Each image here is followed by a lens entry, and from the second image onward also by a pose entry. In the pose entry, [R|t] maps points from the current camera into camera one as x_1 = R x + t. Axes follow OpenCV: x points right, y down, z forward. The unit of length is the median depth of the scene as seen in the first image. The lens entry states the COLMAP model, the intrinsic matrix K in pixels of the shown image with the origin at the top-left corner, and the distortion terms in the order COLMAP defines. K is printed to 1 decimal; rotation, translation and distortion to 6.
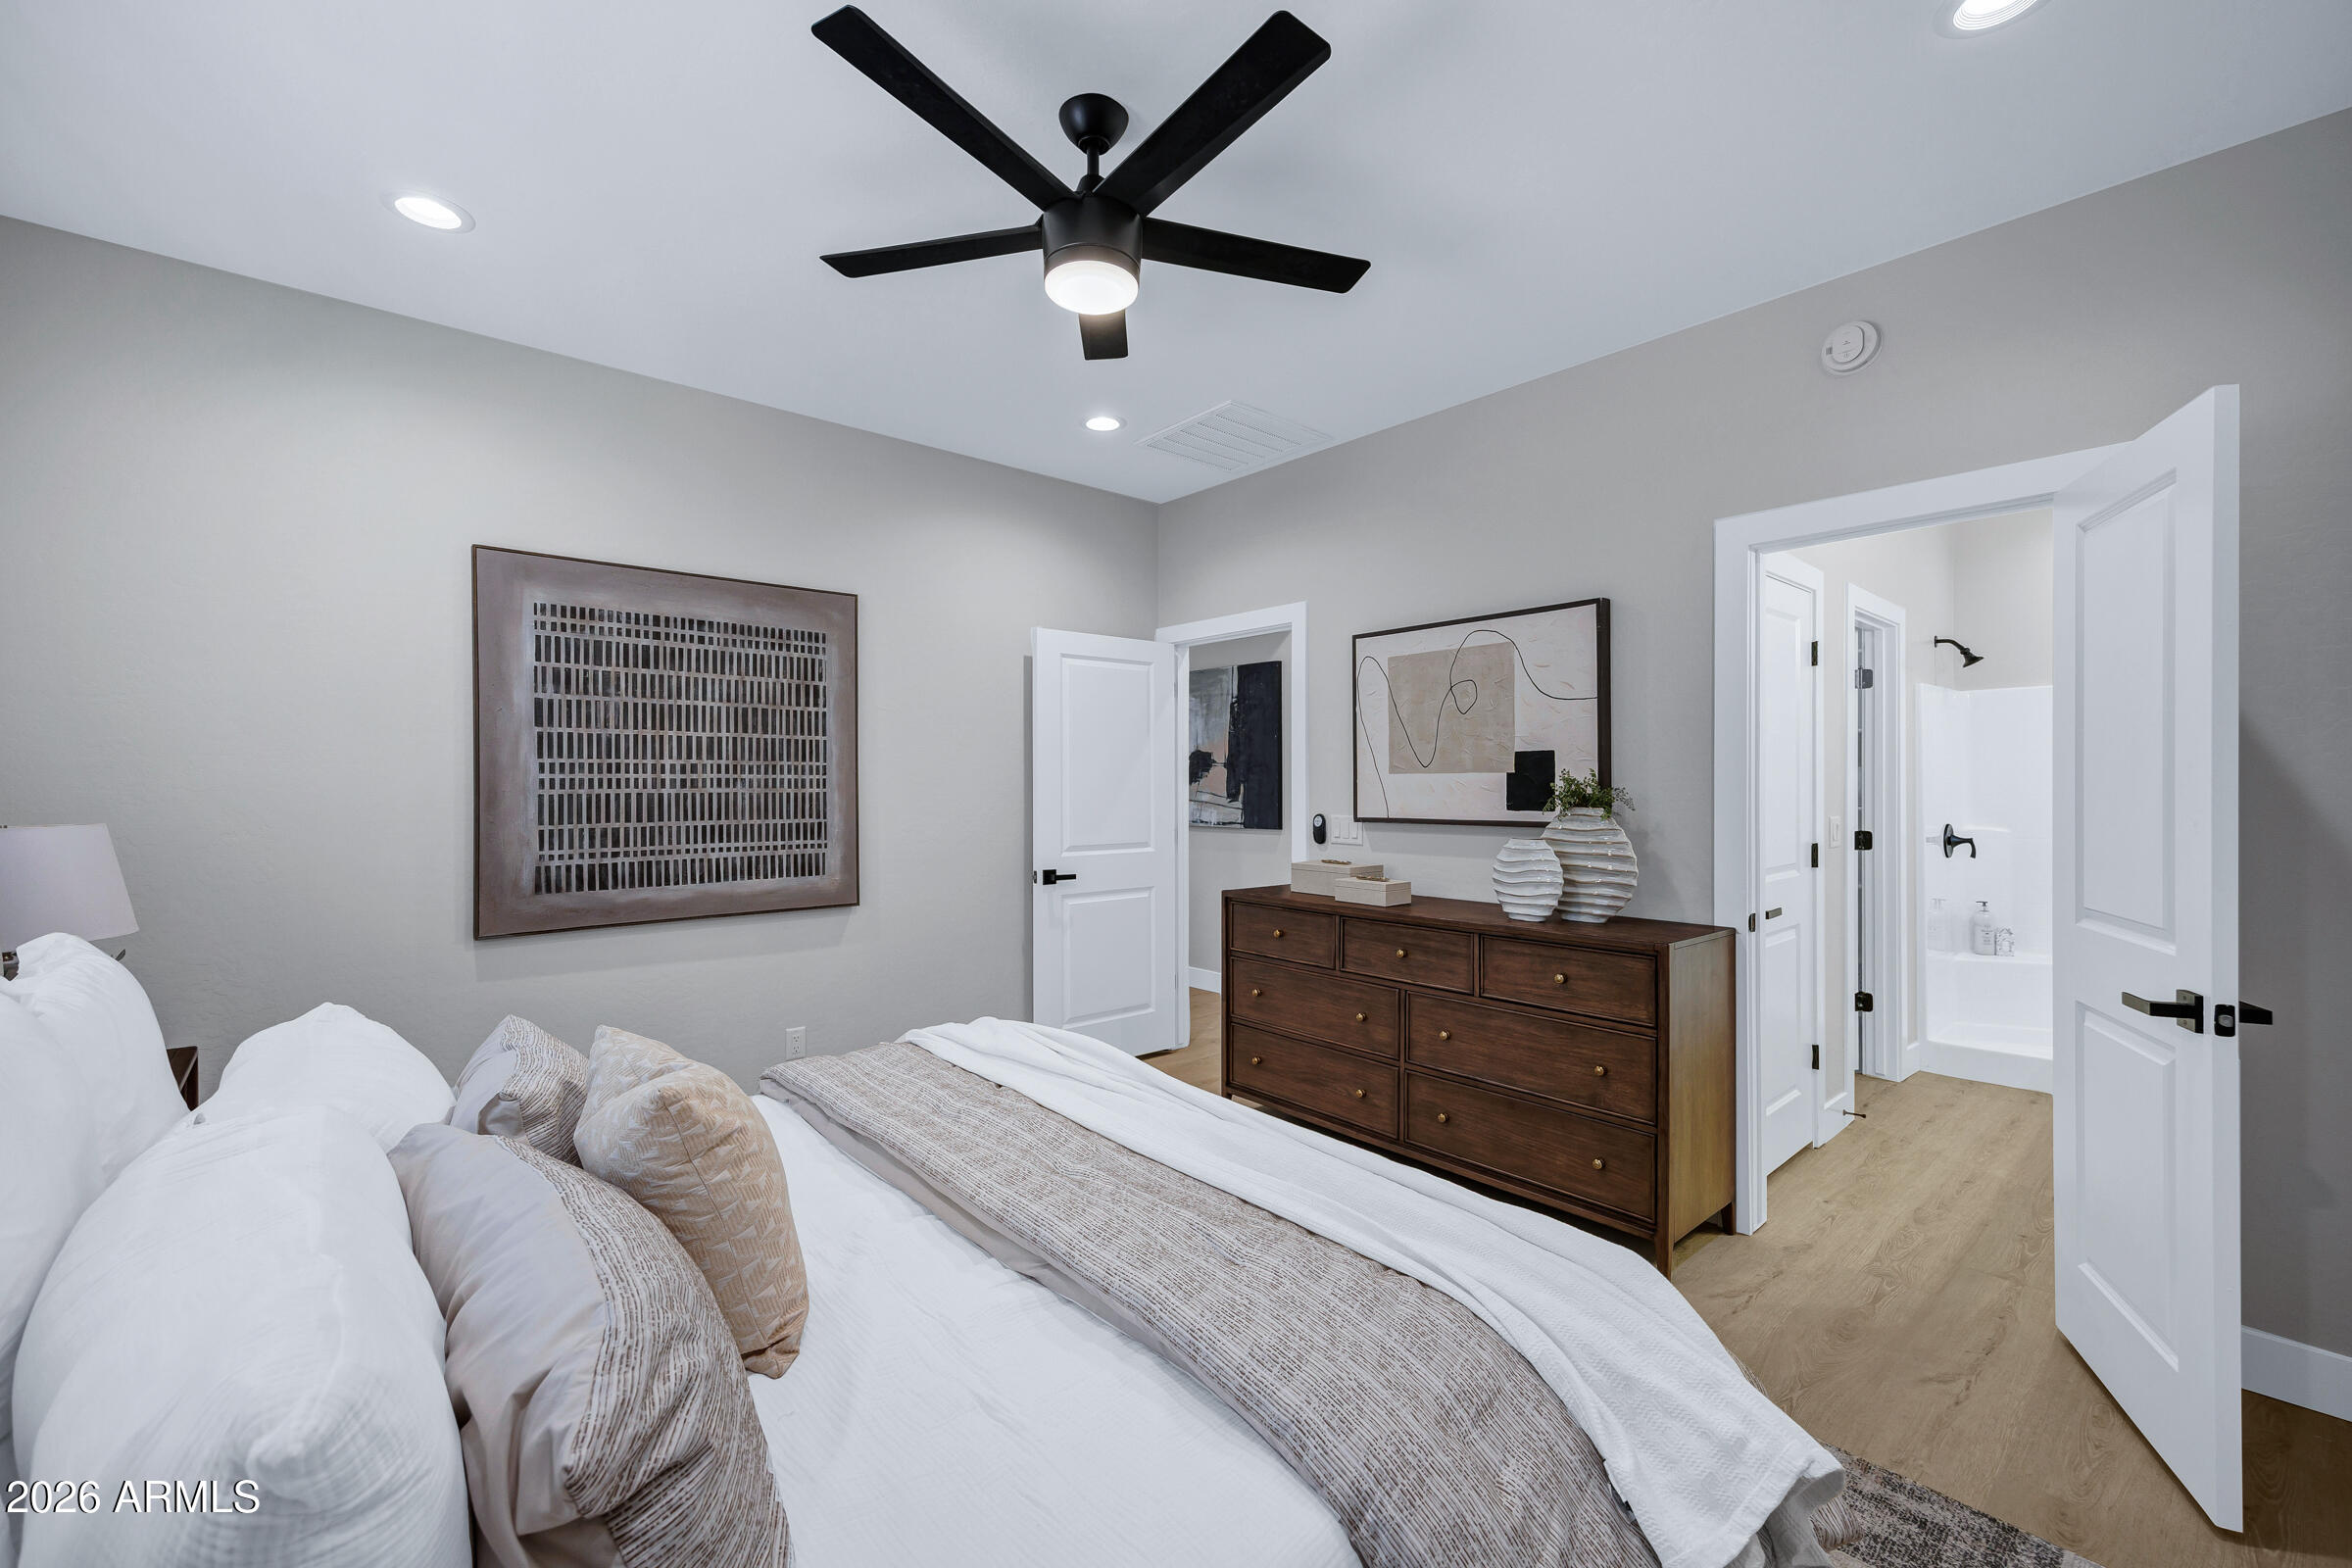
lens RADIAL K [[942.2, 0, 1171.0], [0, 942.2, 784.6], [0, 0, 1]] dist [-0.002056, 0.000041]
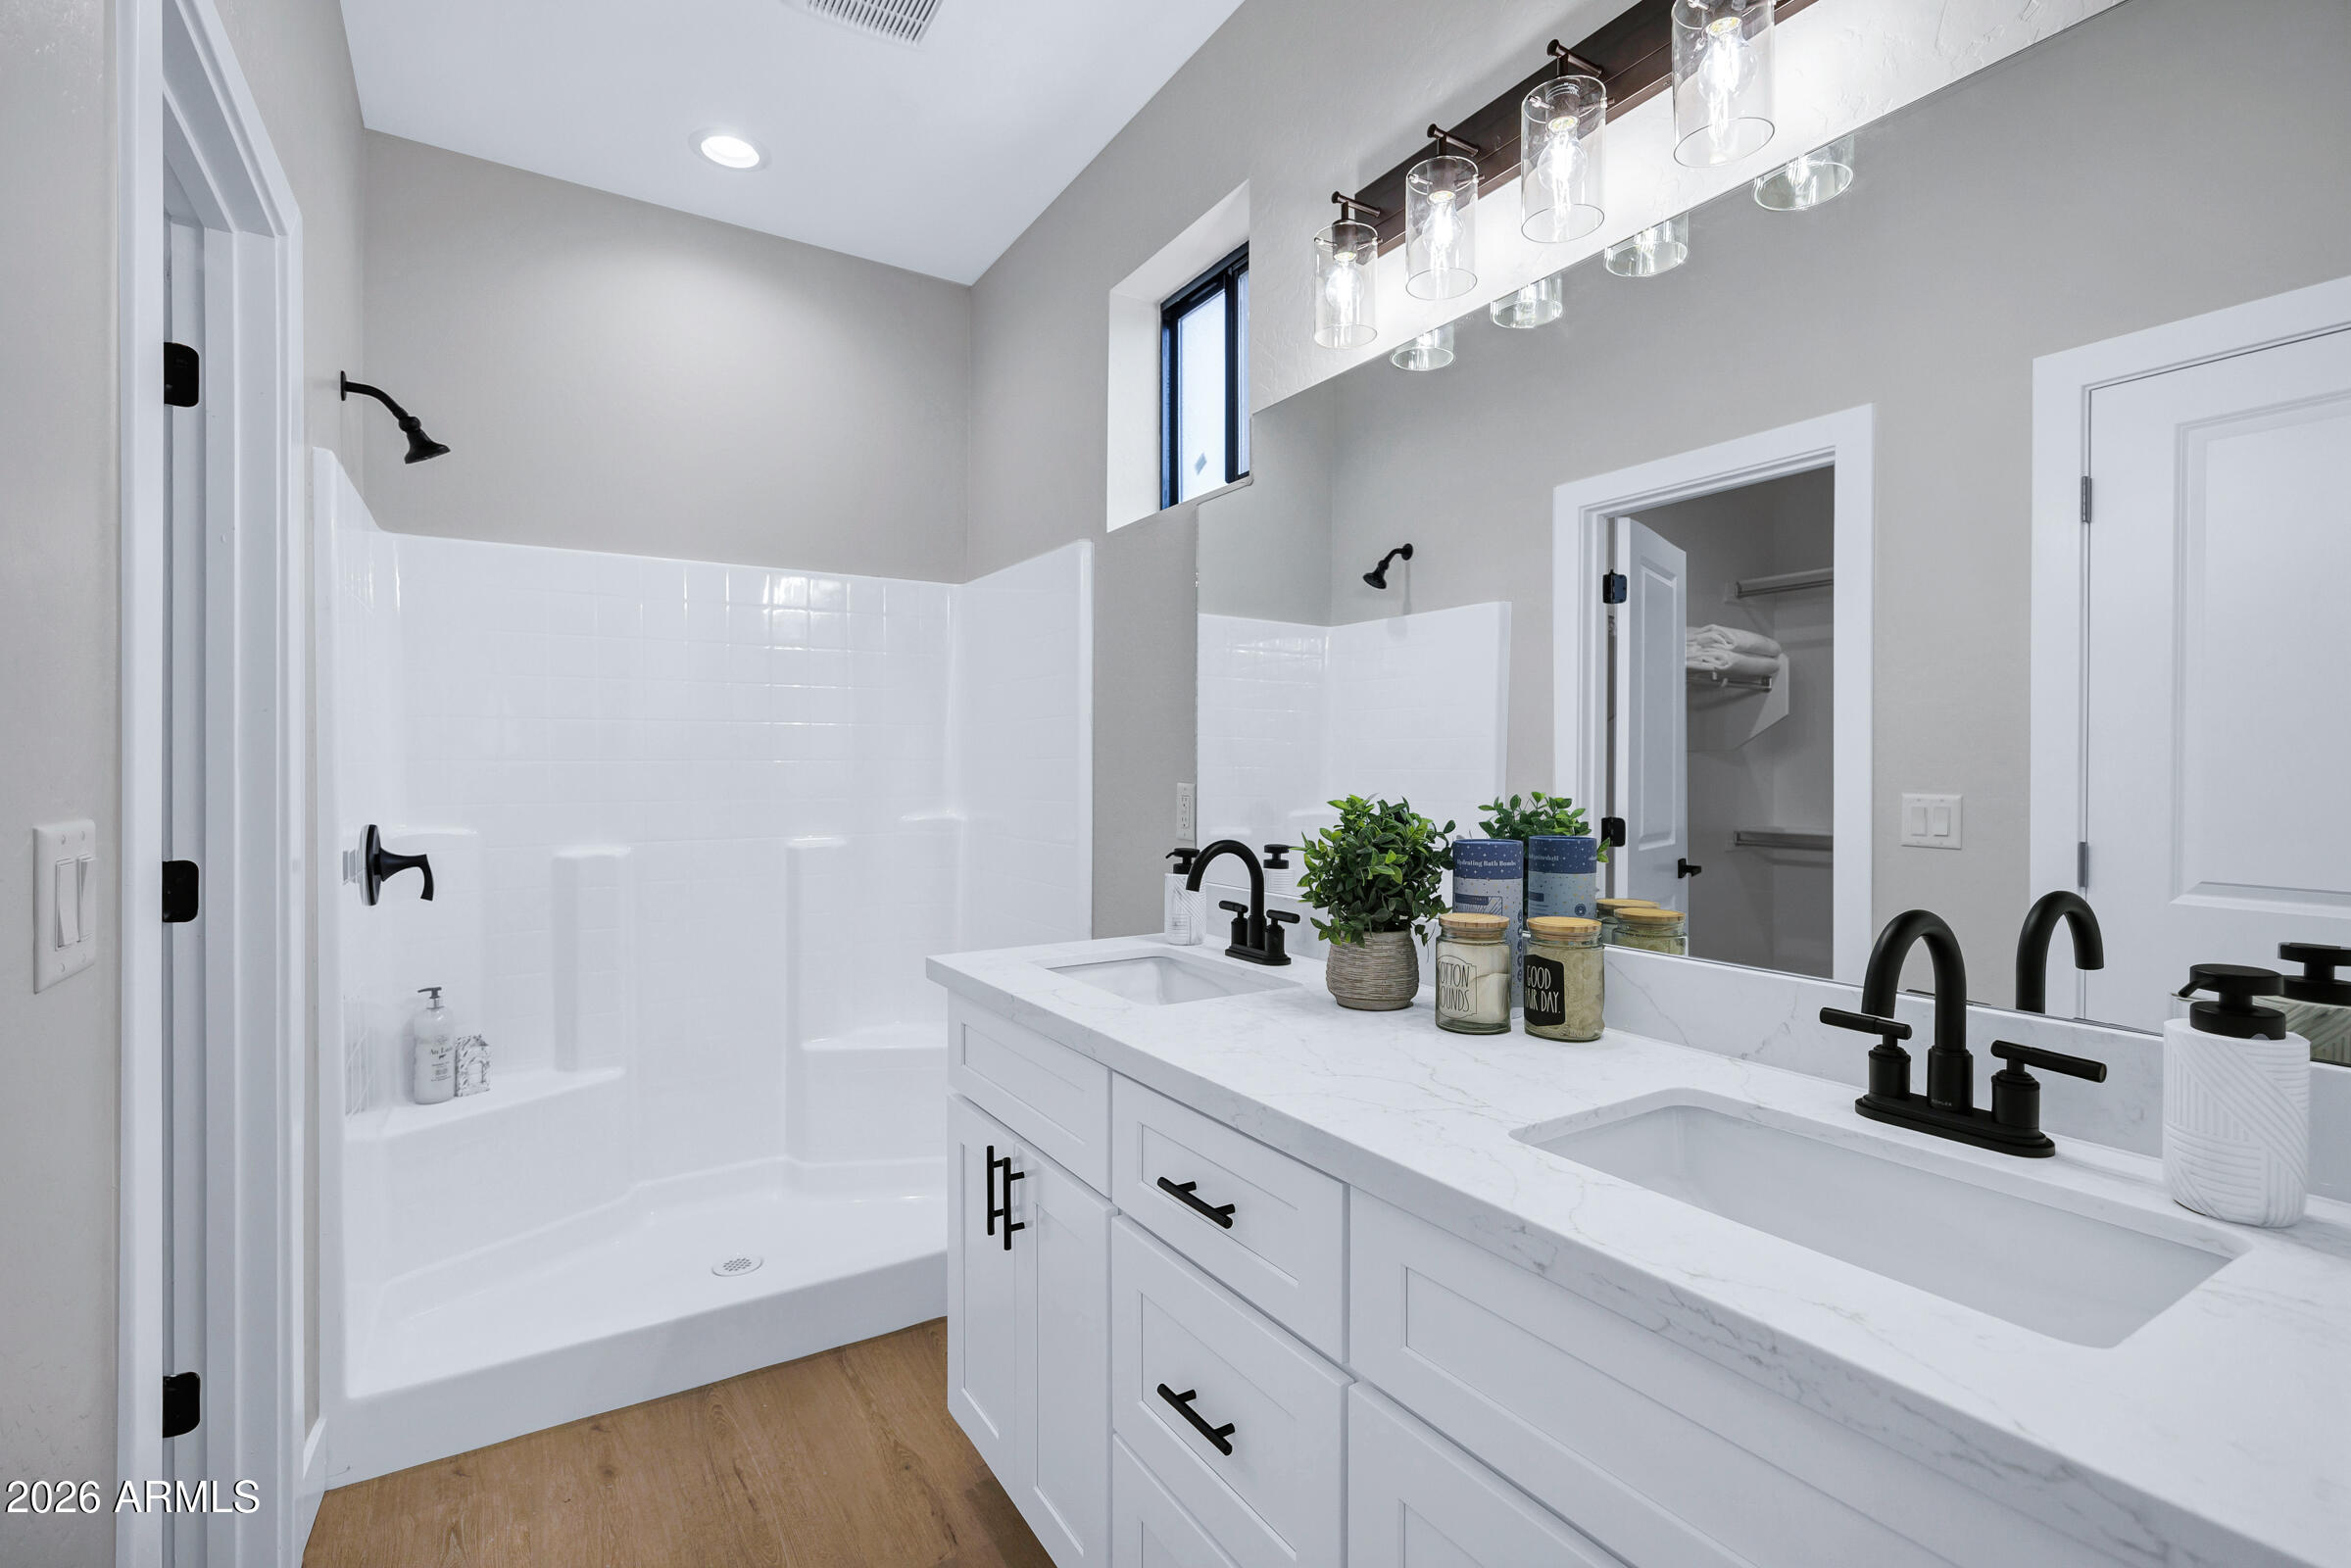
lens RADIAL K [[1077.1, 0, 1171.7], [0, 1077.1, 773.6], [0, 0, 1]] dist [-0.008574, 0.001084]
pose [[0.152214, -0.002692, 0.988344, 0.405648], [-0.003051, 0.999990, 0.003193, 0.016103], [-0.988343, -0.003501, 0.152204, 0.572613]]
